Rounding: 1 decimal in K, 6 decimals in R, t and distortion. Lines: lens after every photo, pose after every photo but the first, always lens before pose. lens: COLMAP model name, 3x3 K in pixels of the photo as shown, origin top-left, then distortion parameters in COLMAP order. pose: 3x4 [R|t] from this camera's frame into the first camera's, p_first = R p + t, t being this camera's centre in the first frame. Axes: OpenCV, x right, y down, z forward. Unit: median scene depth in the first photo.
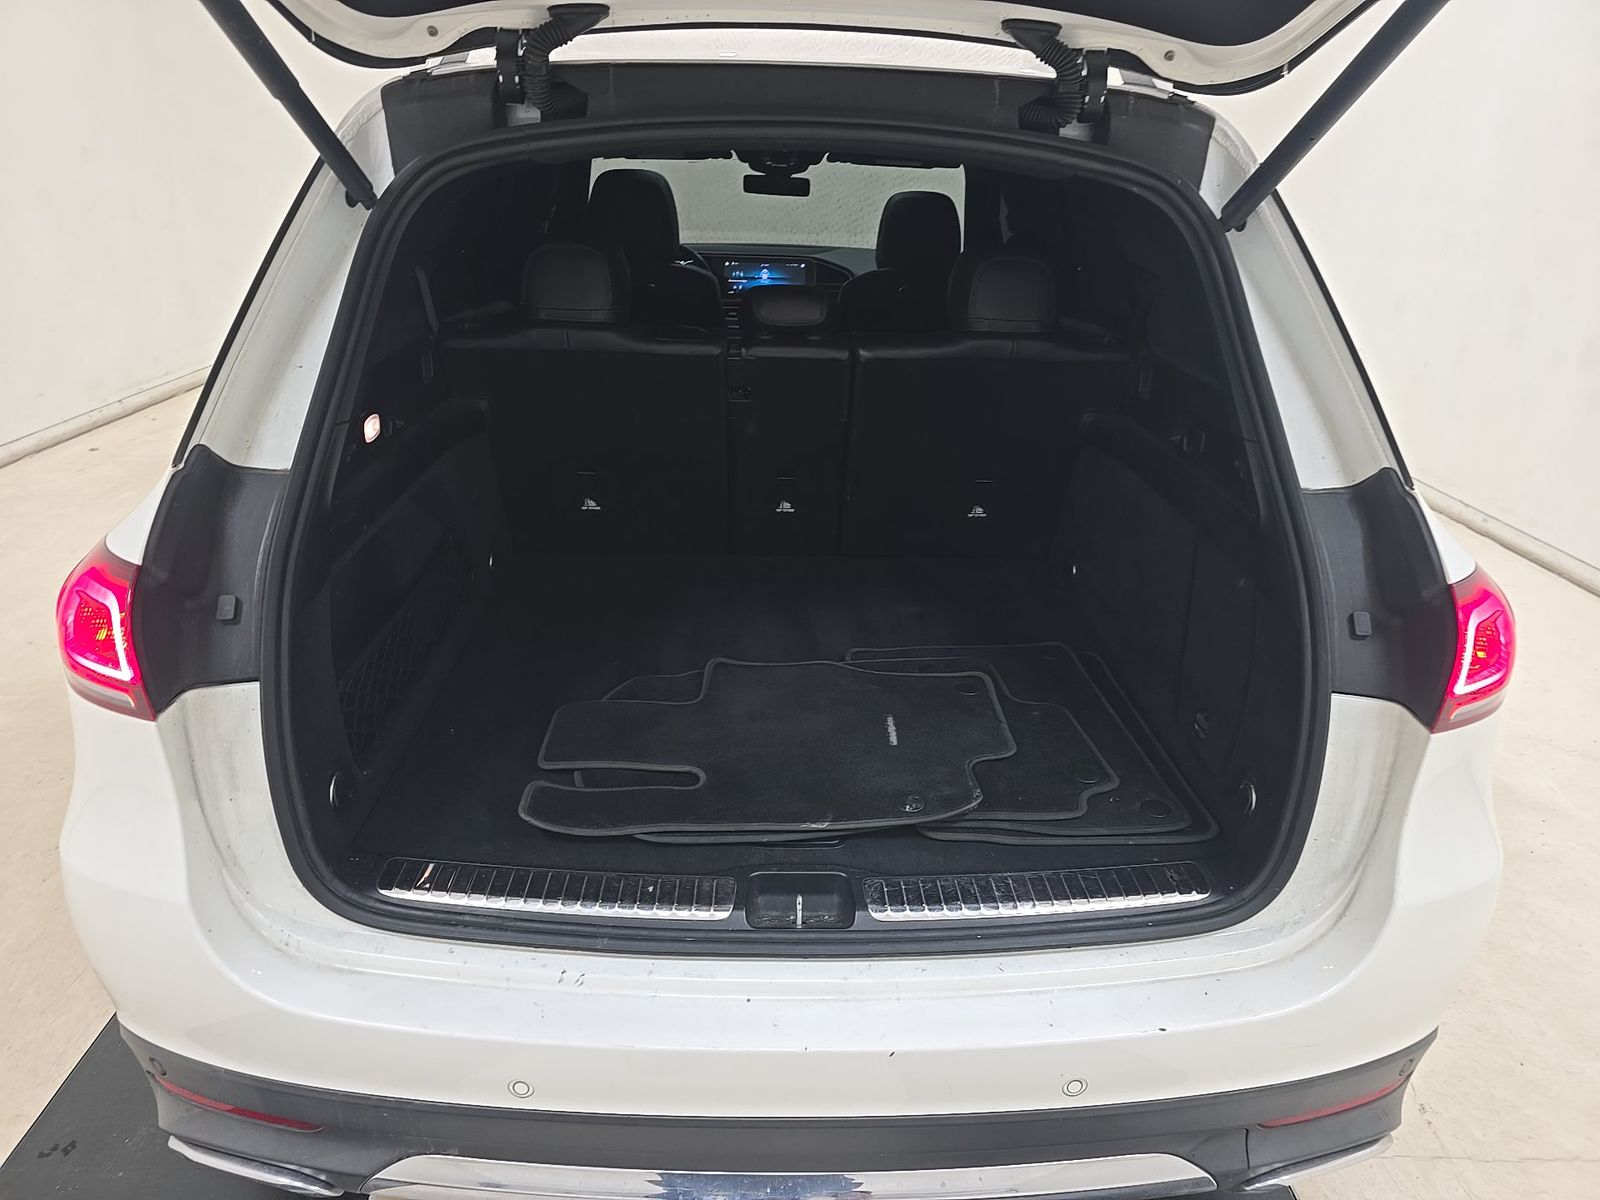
lens RADIAL K [[1081.6, 0, 804.4], [0, 1081.6, 598.3], [0, 0, 1]] dist [0.019705, -0.015457]
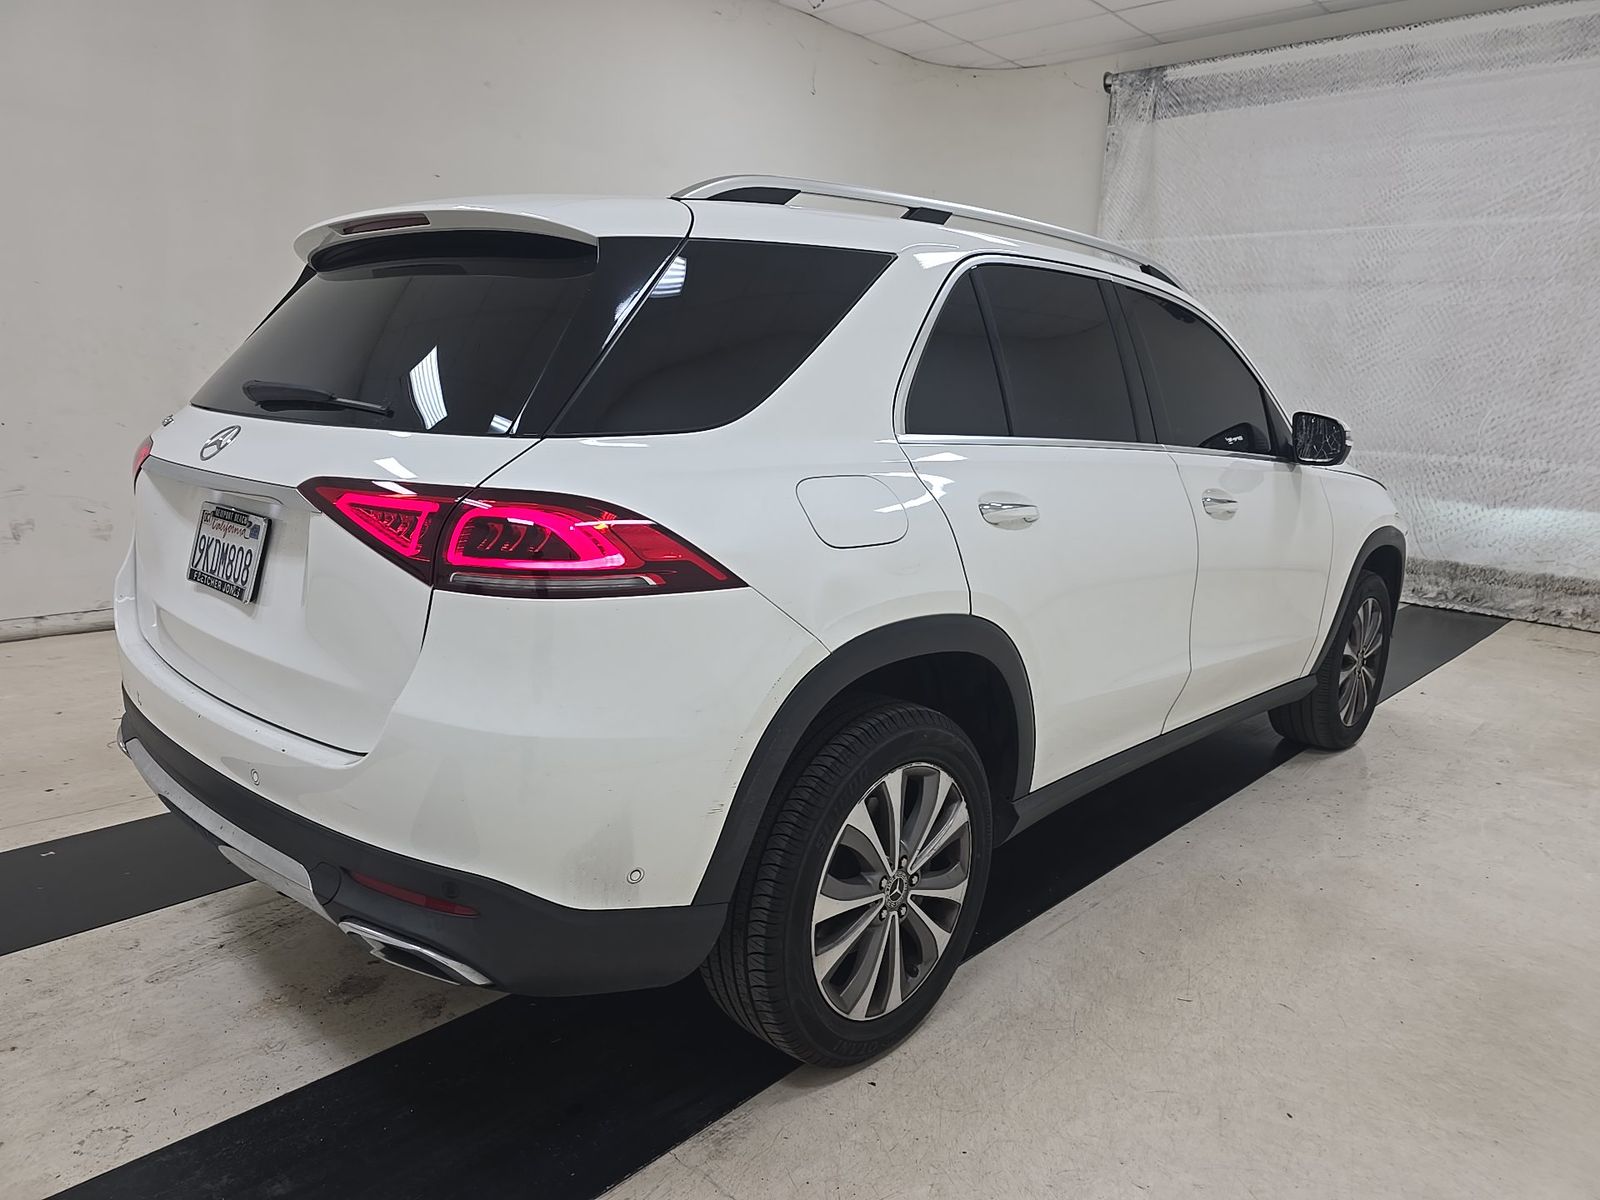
lens RADIAL K [[1081.6, 0, 808.8], [0, 1081.6, 603.0], [0, 0, 1]] dist [0.019705, -0.015457]
pose [[0.709128, 0.137649, -0.691513, 1.084845], [-0.283902, 0.953483, -0.101339, 0.086011], [0.645396, 0.268184, 0.715221, 0.194771]]
